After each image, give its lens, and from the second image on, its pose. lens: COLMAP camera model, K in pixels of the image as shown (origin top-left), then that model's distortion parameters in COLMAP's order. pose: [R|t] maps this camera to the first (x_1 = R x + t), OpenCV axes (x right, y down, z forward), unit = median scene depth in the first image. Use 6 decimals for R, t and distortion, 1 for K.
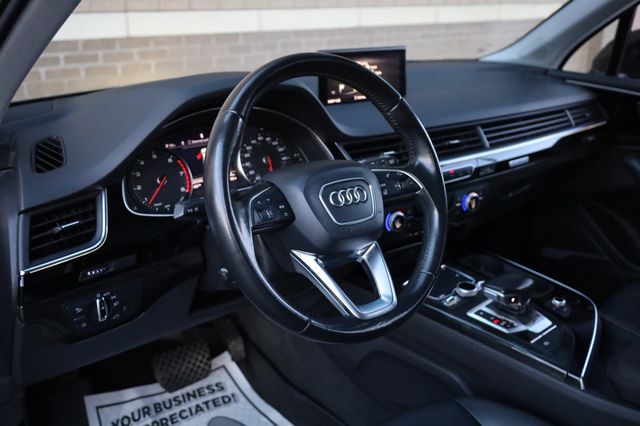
lens RADIAL K [[641.0, 0, 338.4], [0, 641.0, 219.8], [0, 0, 1]] dist [0.016972, 0.000000]
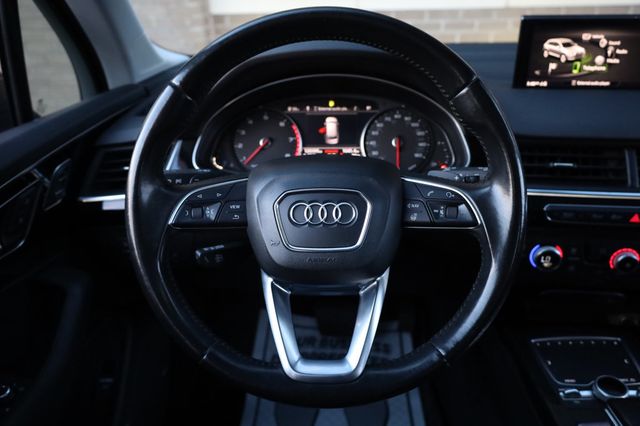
lens RADIAL K [[500.6, 0, 324.9], [0, 500.6, 215.7], [0, 0, 1]] dist [-0.012532, 0.027373]
pose [[0.727792, 0.281687, -0.625277, 0.230212], [-0.211260, 0.959500, 0.186358, -0.089536], [0.652448, -0.003534, 0.757825, 0.368297]]
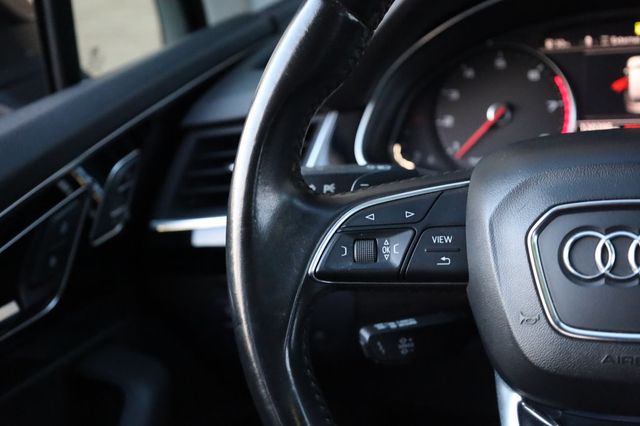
lens RADIAL K [[939.4, 0, 316.6], [0, 939.4, 215.2], [0, 0, 1]] dist [-0.015307, 0.000000]
pose [[0.508826, 0.249879, -0.823806, 0.196509], [-0.165322, 0.967498, 0.191353, -0.077167], [0.844846, 0.038828, 0.533599, 0.391142]]
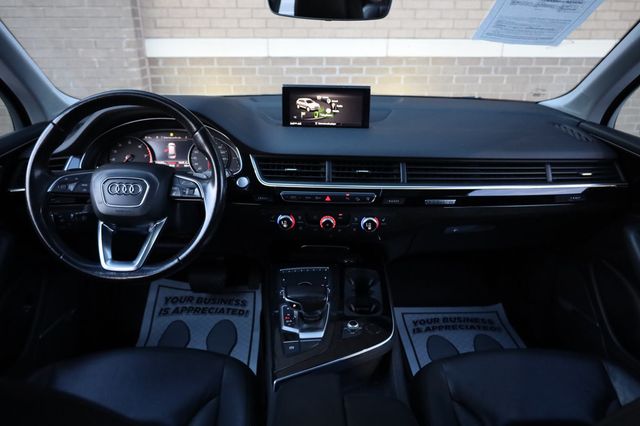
lens RADIAL K [[482.2, 0, 317.1], [0, 482.2, 214.5], [0, 0, 1]] dist [0.009539, 0.006731]
pose [[0.770802, 0.246367, -0.587510, 0.654012], [-0.215287, 0.968678, 0.123752, -0.135625], [0.599596, 0.031095, 0.799699, 0.235903]]
